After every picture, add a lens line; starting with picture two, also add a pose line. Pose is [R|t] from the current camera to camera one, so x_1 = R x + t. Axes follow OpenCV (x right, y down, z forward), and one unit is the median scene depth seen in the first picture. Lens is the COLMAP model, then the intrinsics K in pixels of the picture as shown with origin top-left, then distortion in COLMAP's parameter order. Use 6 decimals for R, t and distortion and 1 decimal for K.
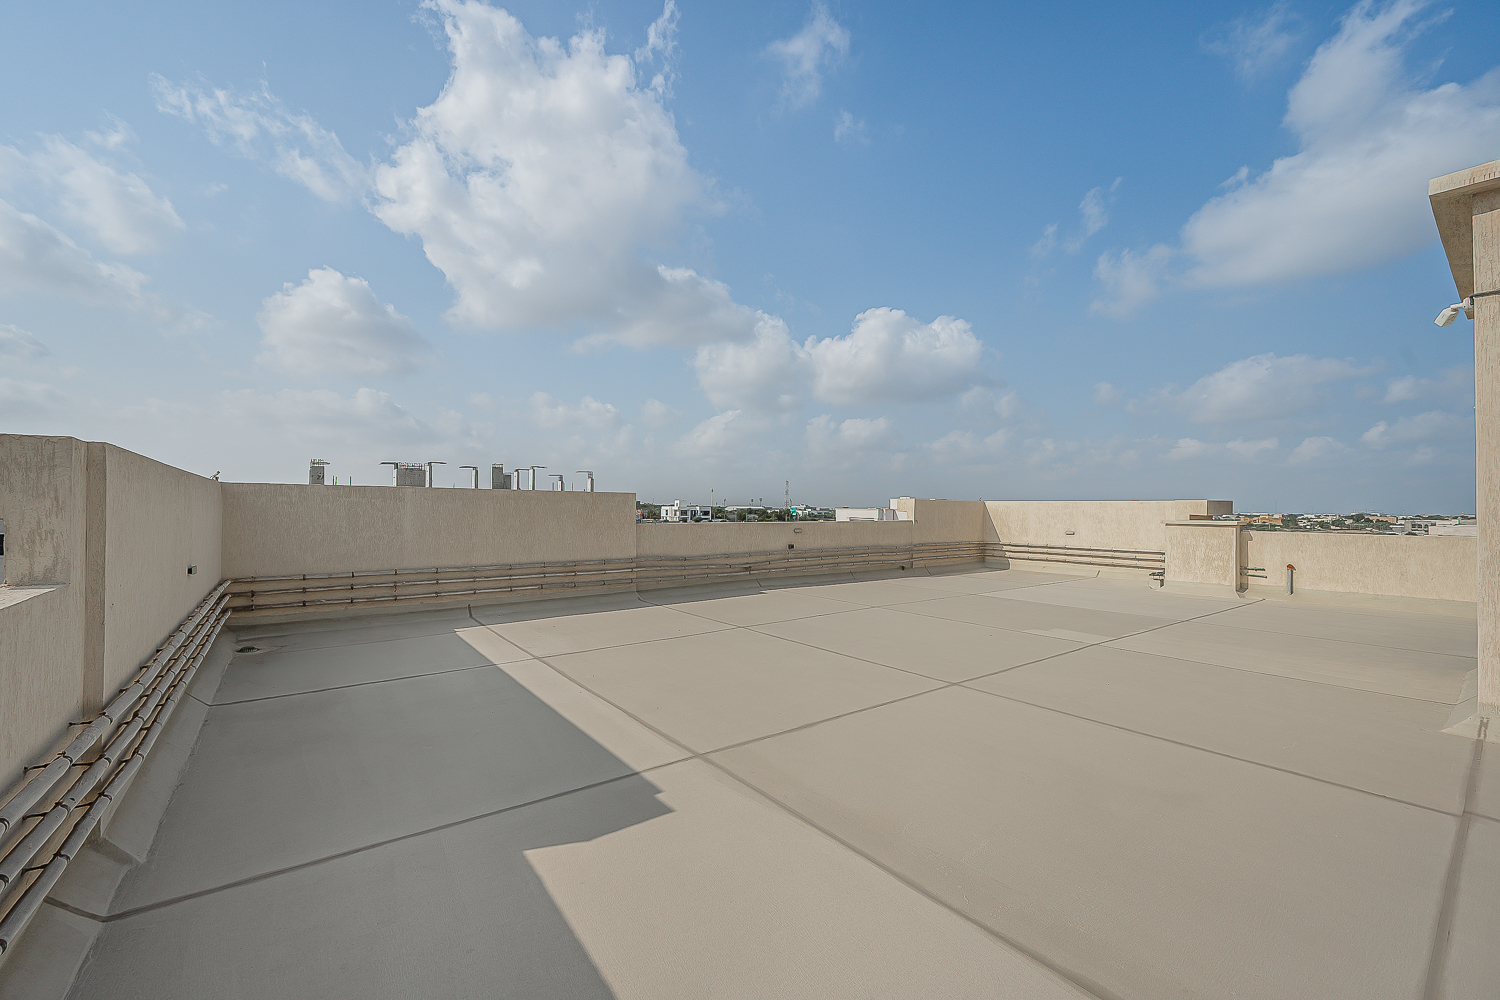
lens RADIAL K [[605.8, 0, 747.3], [0, 605.8, 508.5], [0, 0, 1]] dist [-0.001786, -0.000539]
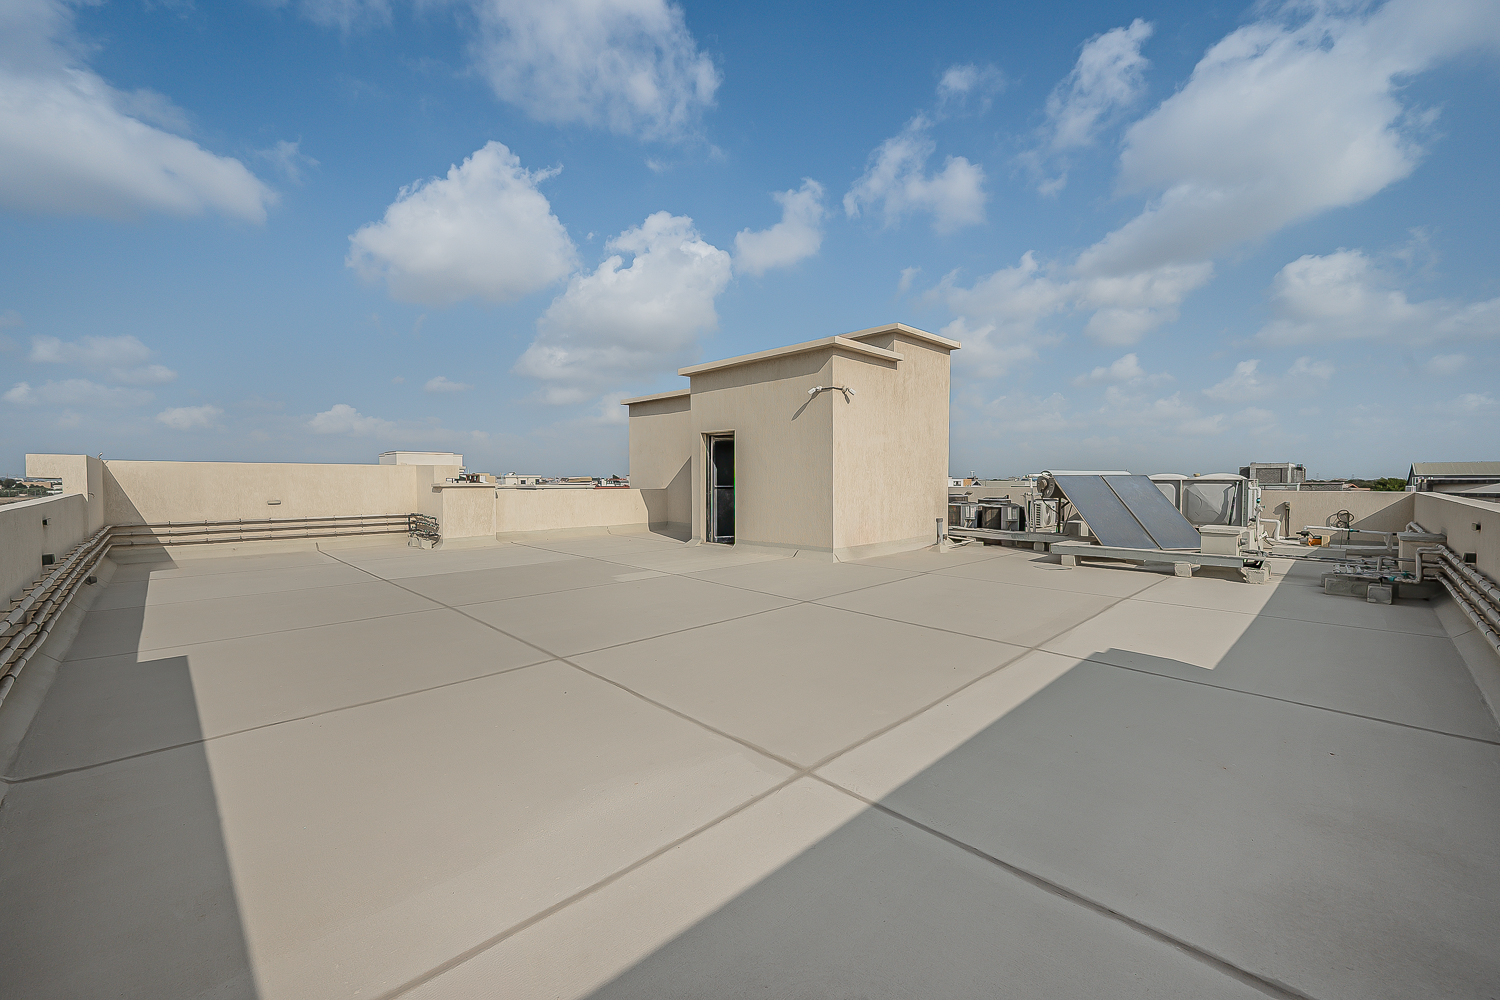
lens RADIAL K [[605.8, 0, 744.4], [0, 605.8, 487.2], [0, 0, 1]] dist [-0.001786, -0.000539]
pose [[-0.134226, -0.021532, 0.990717, -0.357195], [-0.001618, 0.999767, 0.021510, 0.001503], [-0.990949, 0.001285, -0.134229, 0.482182]]
